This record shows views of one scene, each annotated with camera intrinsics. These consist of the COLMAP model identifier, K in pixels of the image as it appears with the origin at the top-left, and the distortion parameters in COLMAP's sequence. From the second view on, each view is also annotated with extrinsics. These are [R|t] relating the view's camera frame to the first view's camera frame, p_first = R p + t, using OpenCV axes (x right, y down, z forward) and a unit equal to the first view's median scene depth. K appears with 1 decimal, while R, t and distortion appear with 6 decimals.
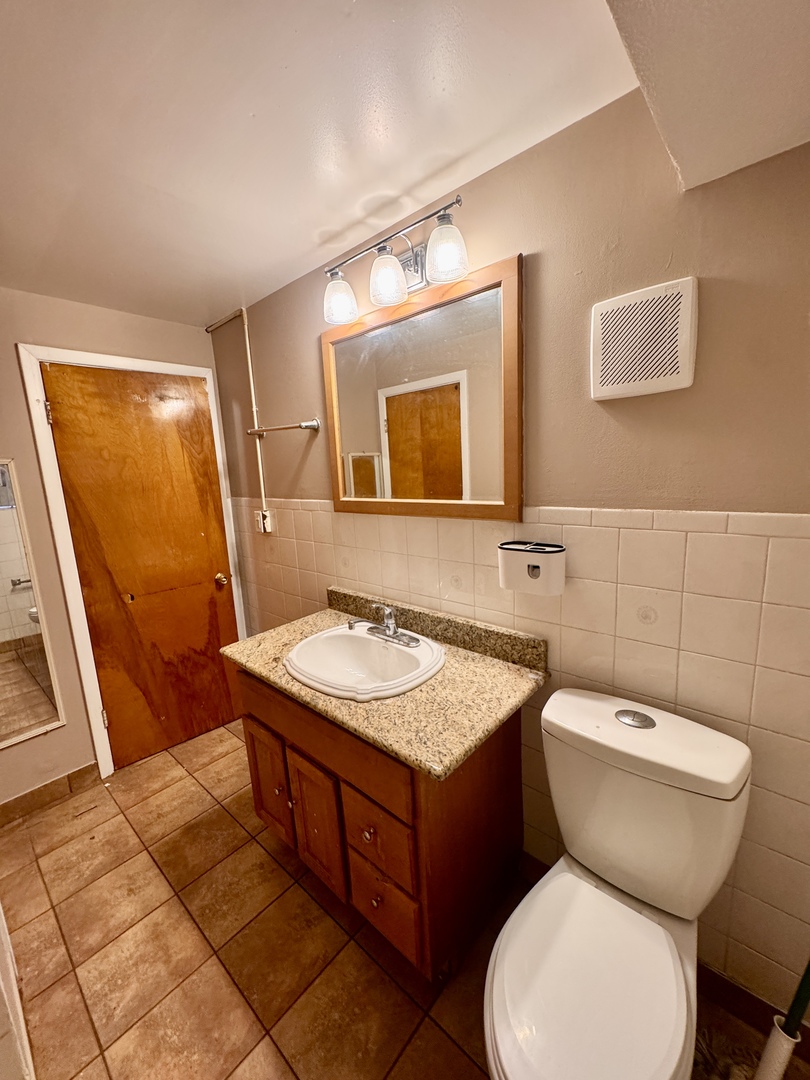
lens RADIAL K [[427.2, 0, 405.0], [0, 427.2, 540.0], [0, 0, 1]] dist [0.002060, 0.000321]
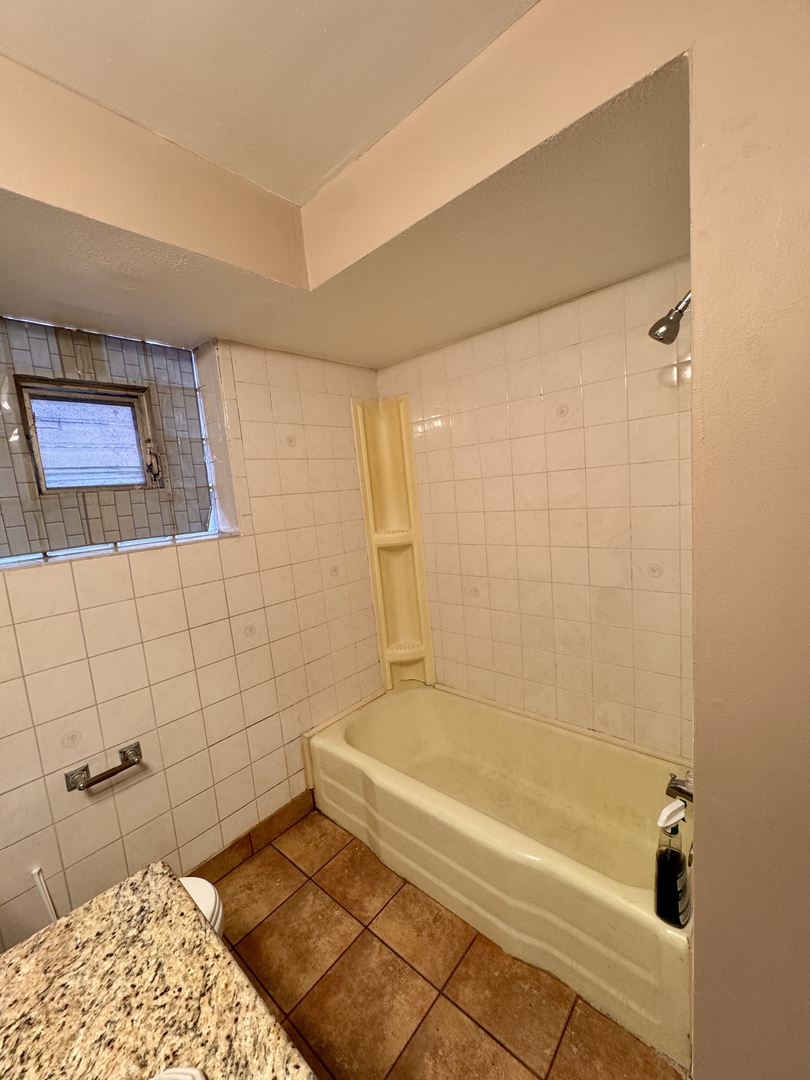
lens RADIAL K [[430.3, 0, 405.0], [0, 430.3, 540.0], [0, 0, 1]] dist [-0.001526, 0.000288]
pose [[-0.989856, 0.140551, 0.020750, -0.299292], [0.140531, 0.947134, 0.288422, -0.114158], [0.020885, 0.288413, -0.957278, 1.033904]]
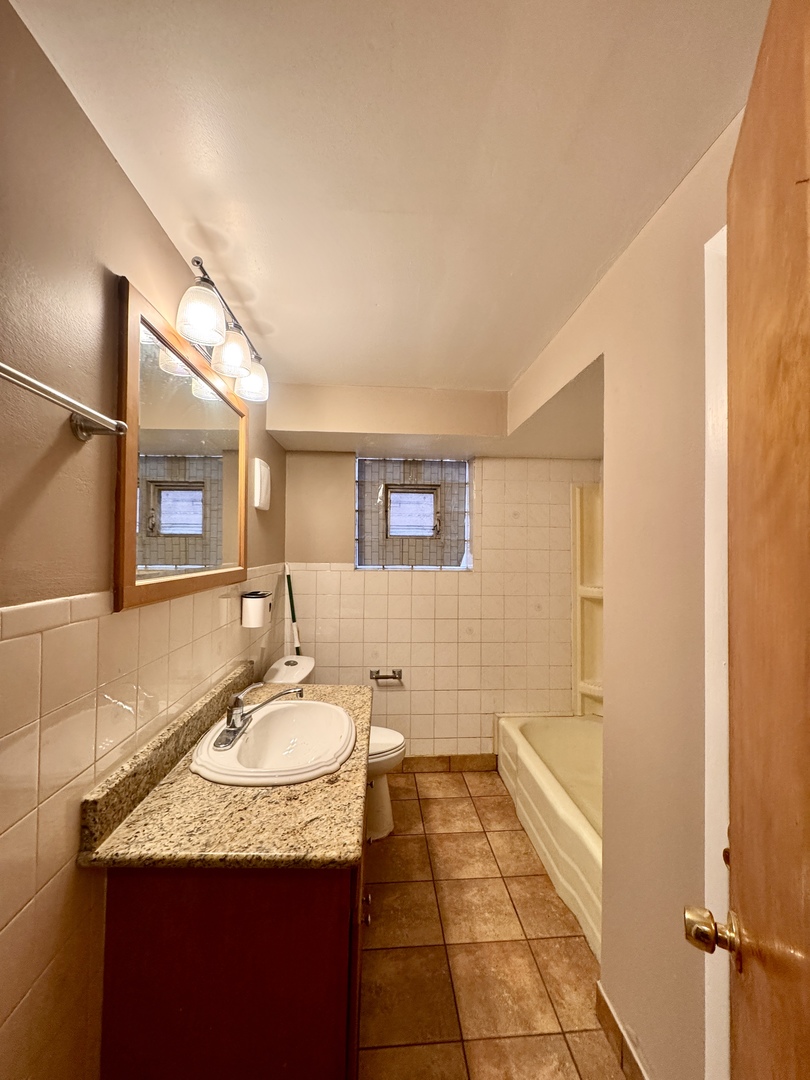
lens RADIAL K [[430.3, 0, 405.0], [0, 430.3, 540.0], [0, 0, 1]] dist [-0.001526, 0.000288]
pose [[-0.707082, 0.055803, 0.704926, -0.985993], [0.150408, 0.985939, 0.072820, -0.175023], [-0.690950, 0.157516, -0.705533, 1.446058]]
